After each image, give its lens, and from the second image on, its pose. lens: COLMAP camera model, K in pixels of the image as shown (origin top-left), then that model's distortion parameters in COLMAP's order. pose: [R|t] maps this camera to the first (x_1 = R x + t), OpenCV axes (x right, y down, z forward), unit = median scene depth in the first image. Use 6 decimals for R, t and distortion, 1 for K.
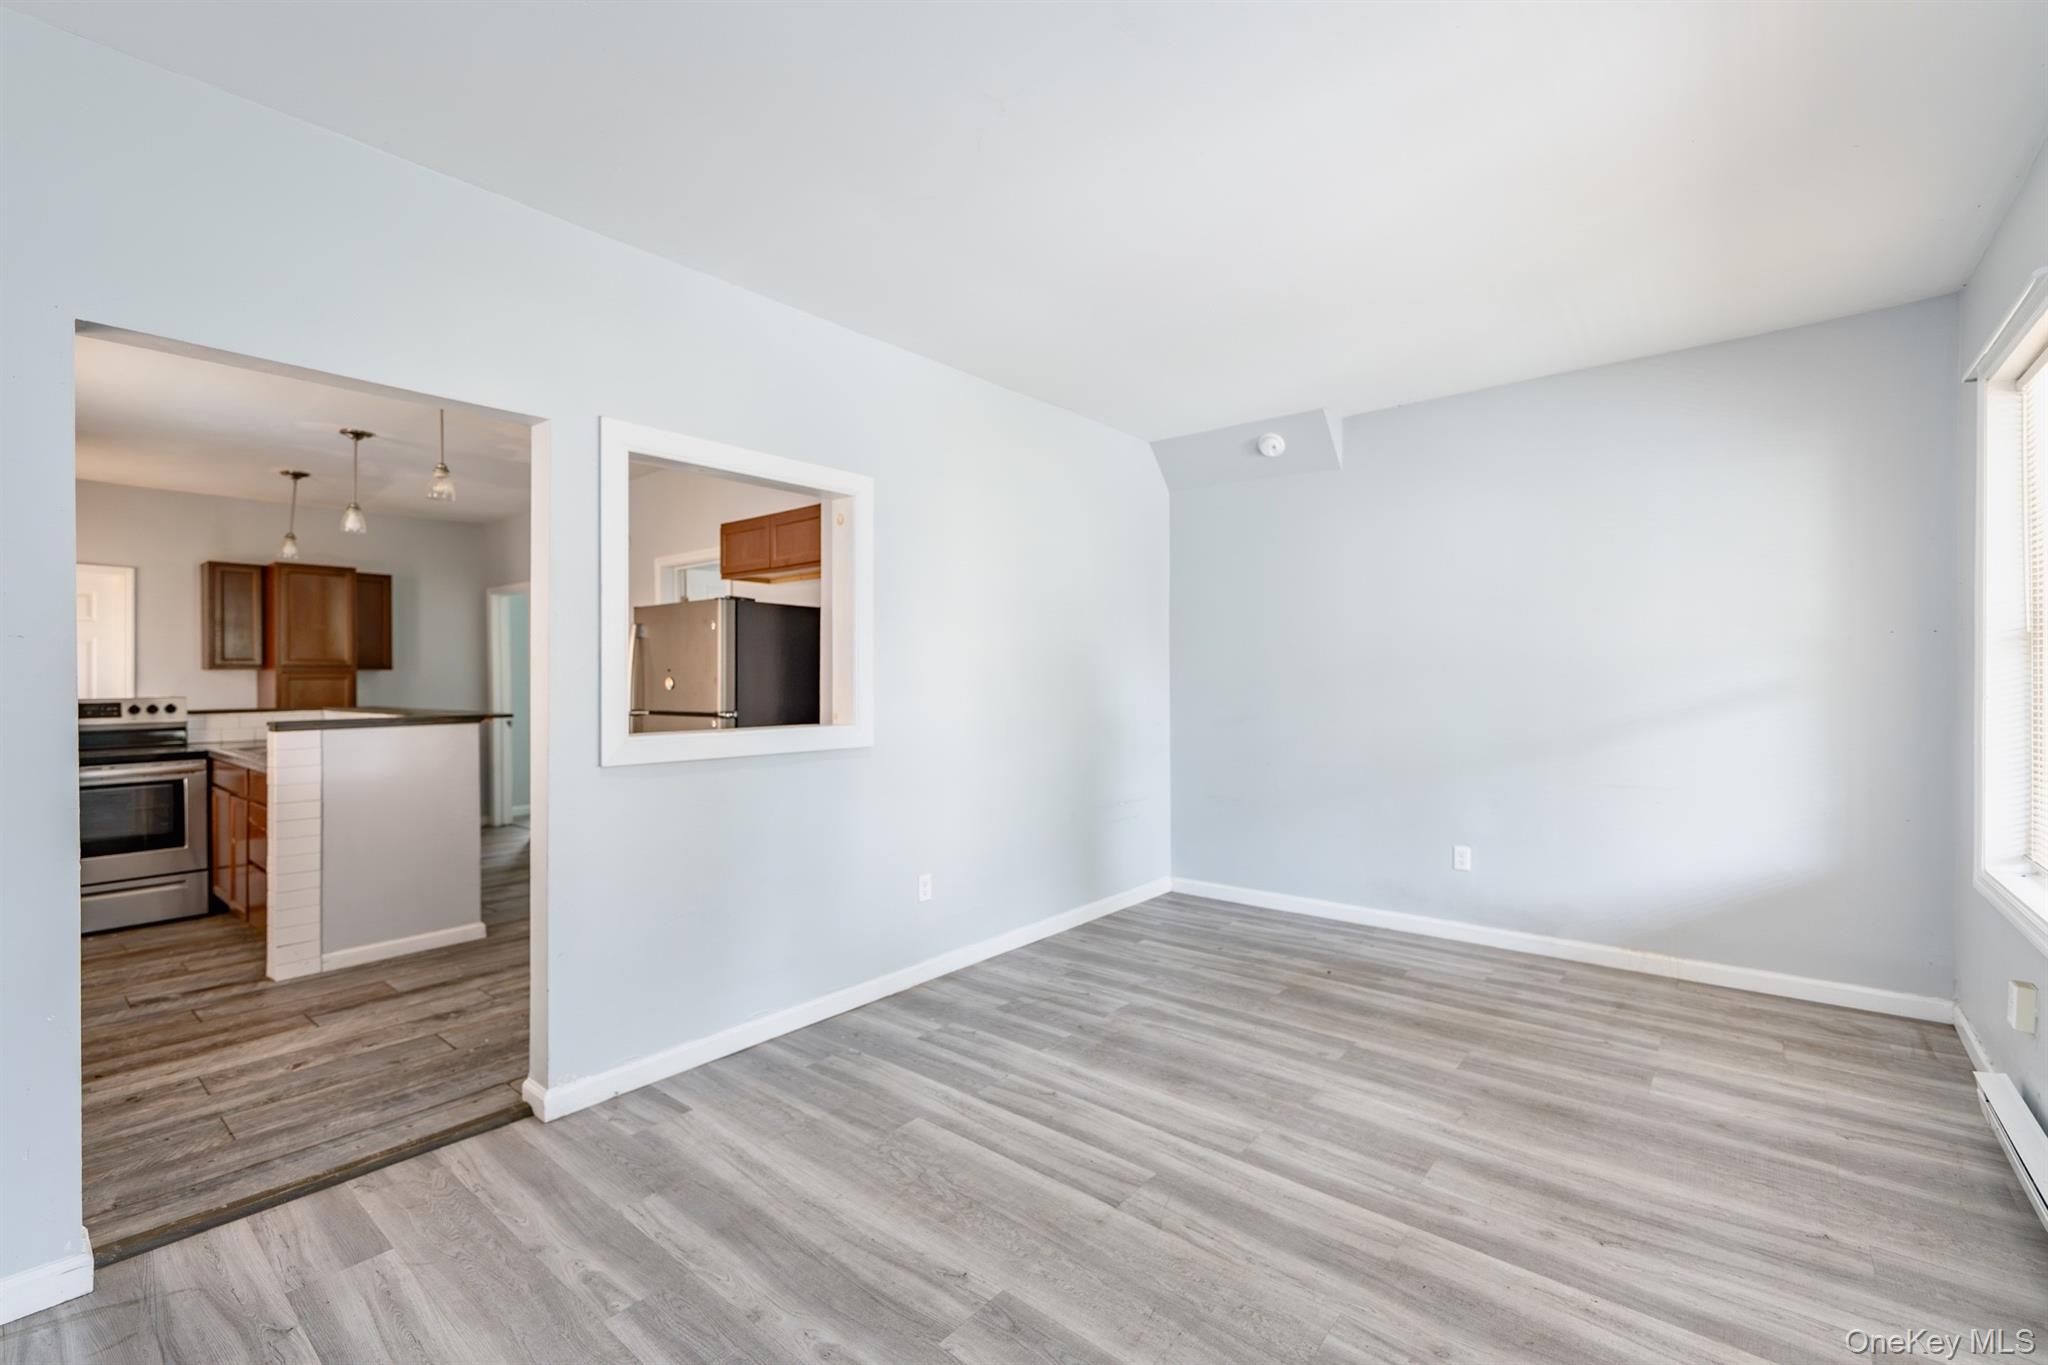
lens RADIAL K [[878.1, 0, 1072.0], [0, 878.1, 682.7], [0, 0, 1]] dist [0.011068, -0.006701]
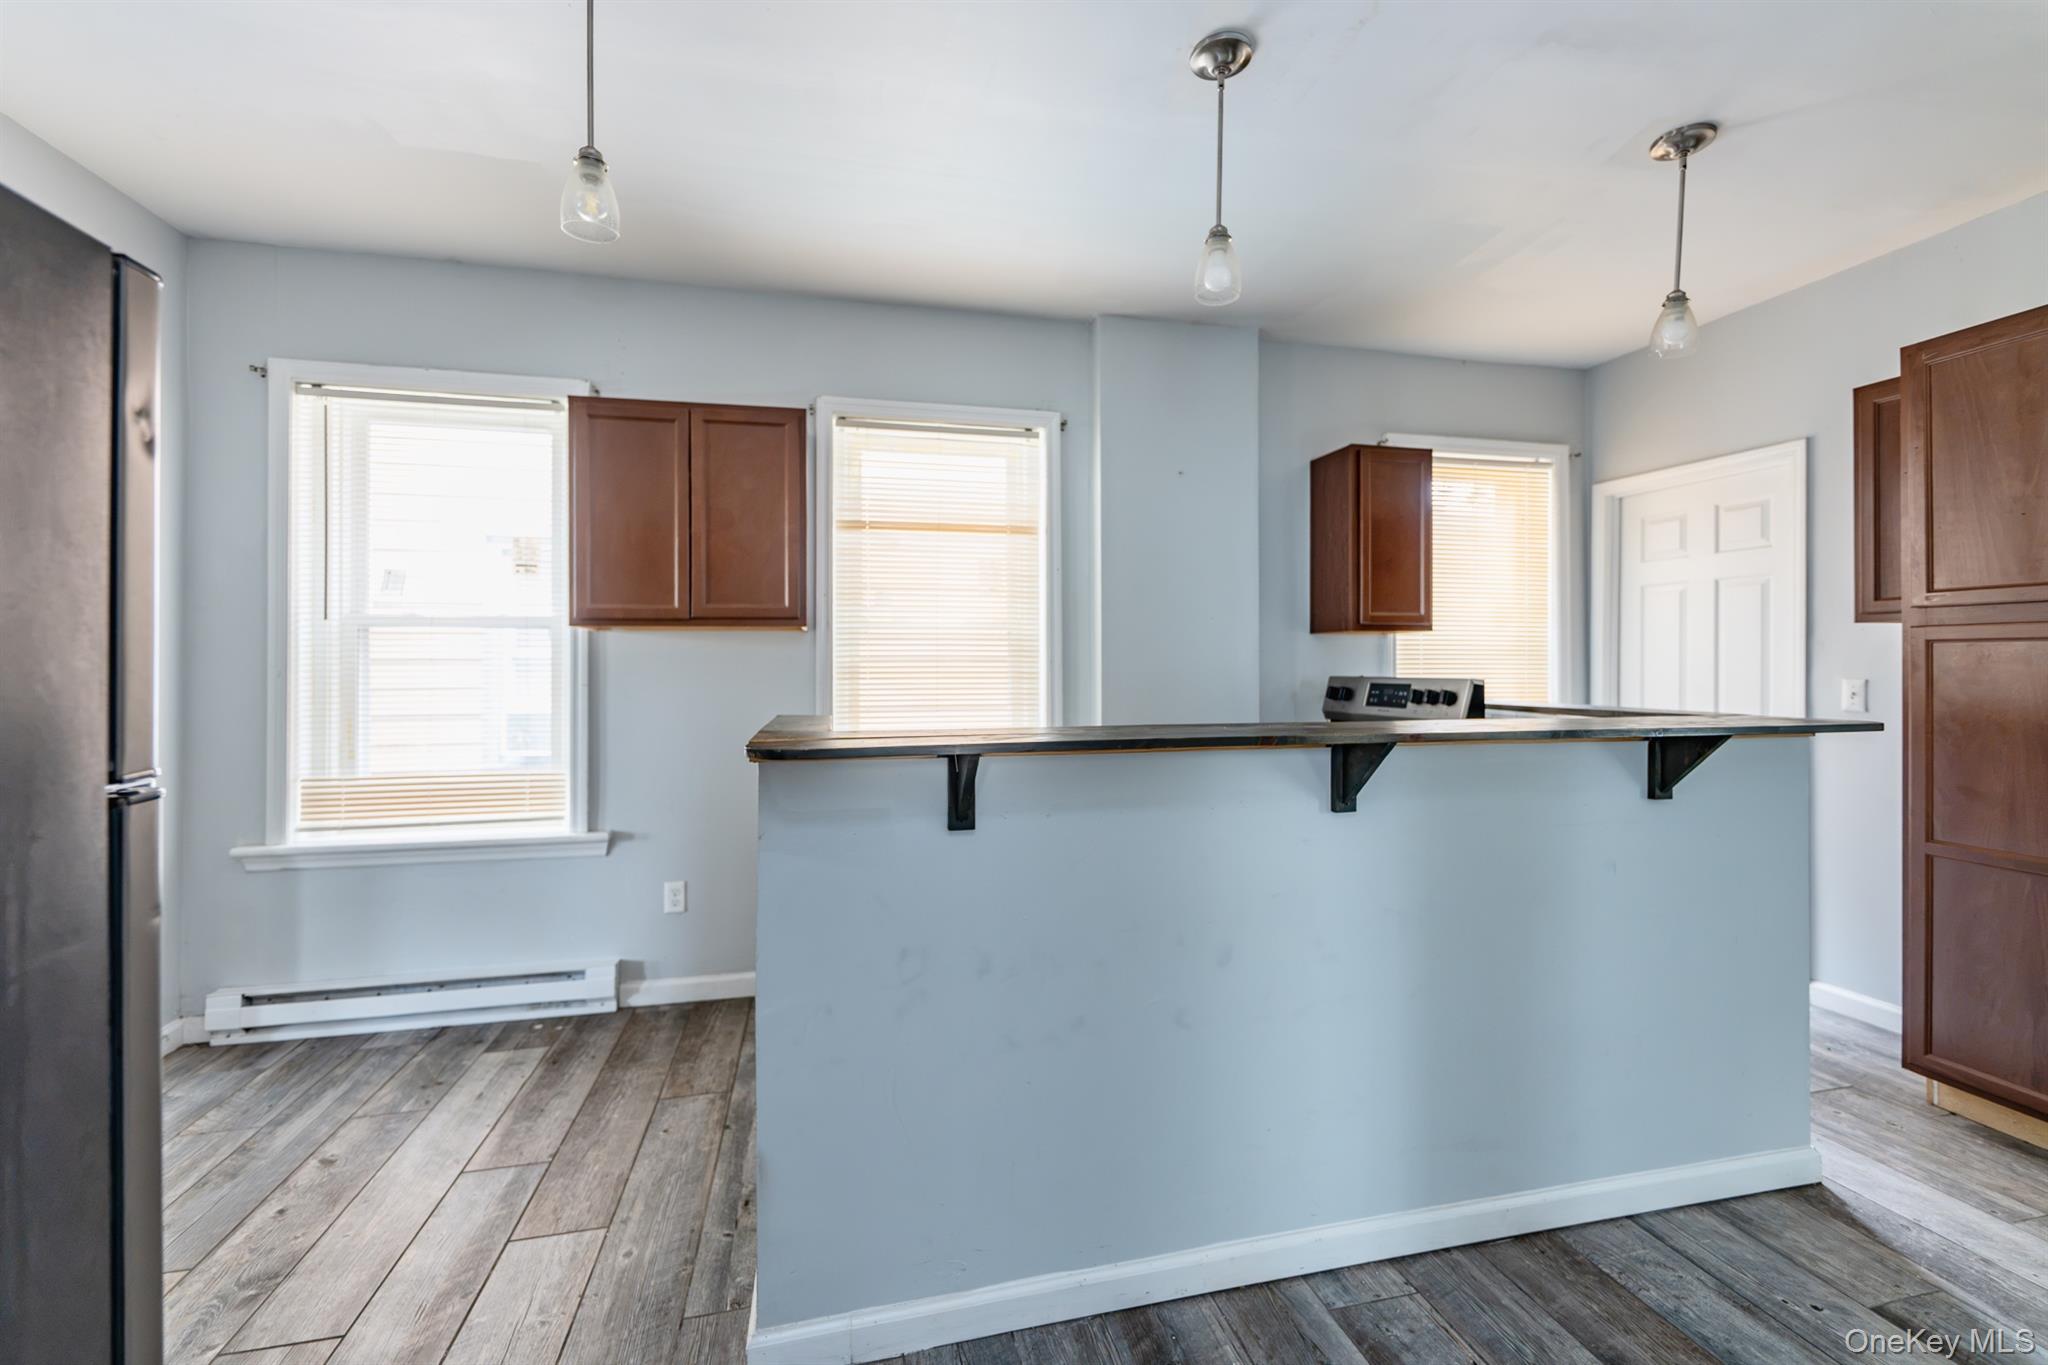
lens RADIAL K [[808.0, 0, 987.6], [0, 808.0, 655.3], [0, 0, 1]] dist [0.000132, 0.000055]
pose [[-0.651226, 0.005308, -0.758866, -0.527096], [0.006867, 0.999976, 0.001102, -0.002216], [0.758853, -0.004494, -0.651246, 1.384691]]
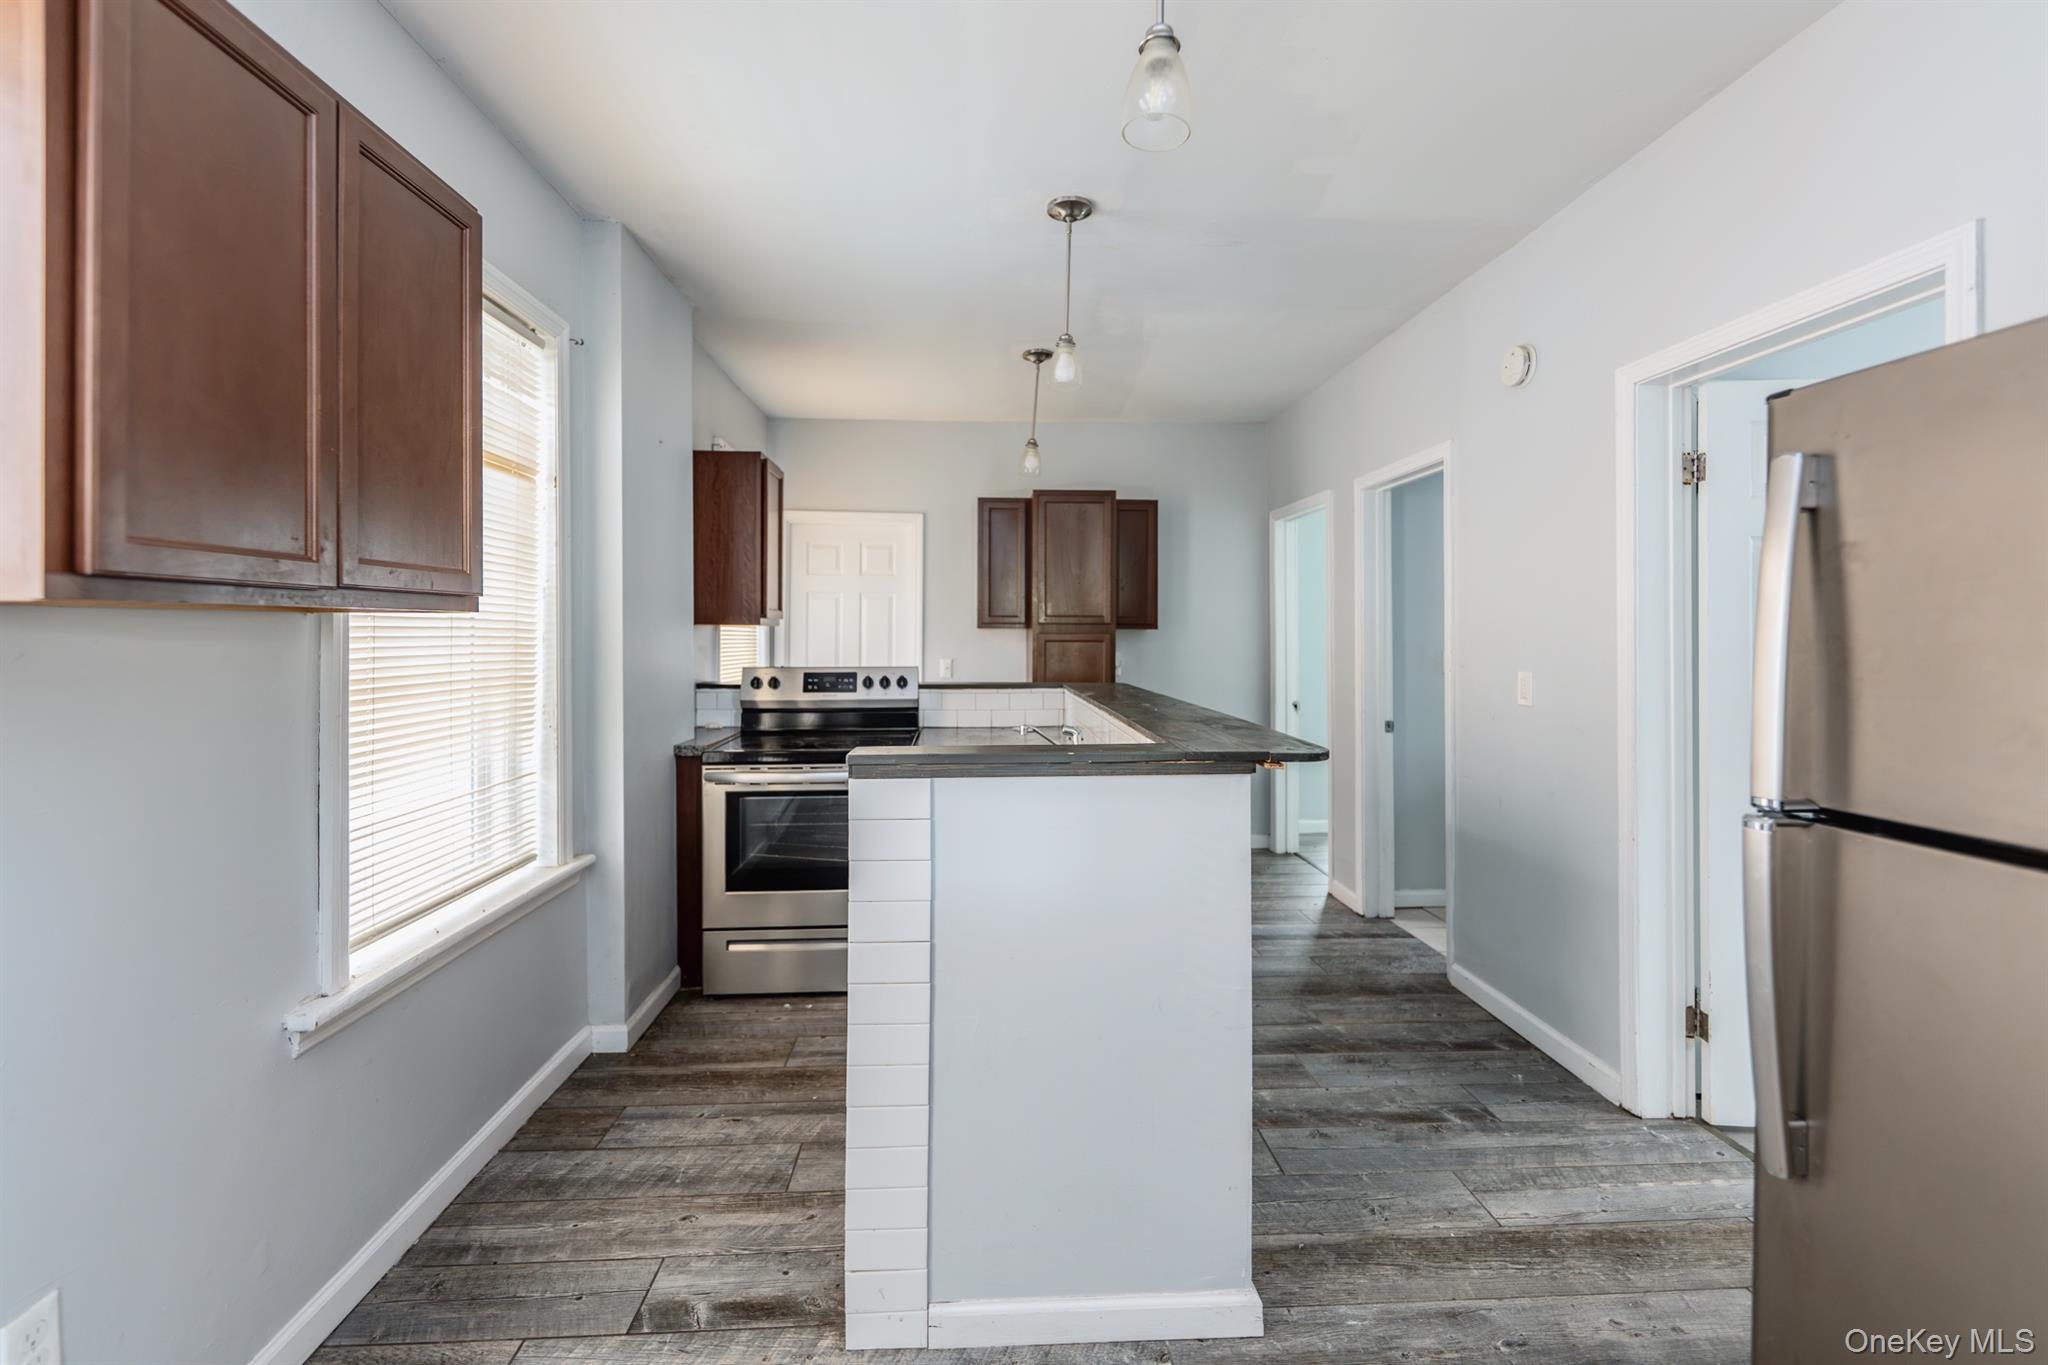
lens RADIAL K [[865.6, 0, 1016.7], [0, 865.6, 637.3], [0, 0, 1]] dist [-0.000361, -0.000224]
pose [[0.647383, 0.006859, -0.762134, -0.495914], [-0.007711, 0.999967, 0.002450, -0.013707], [0.762126, 0.004291, 0.647414, 0.742829]]
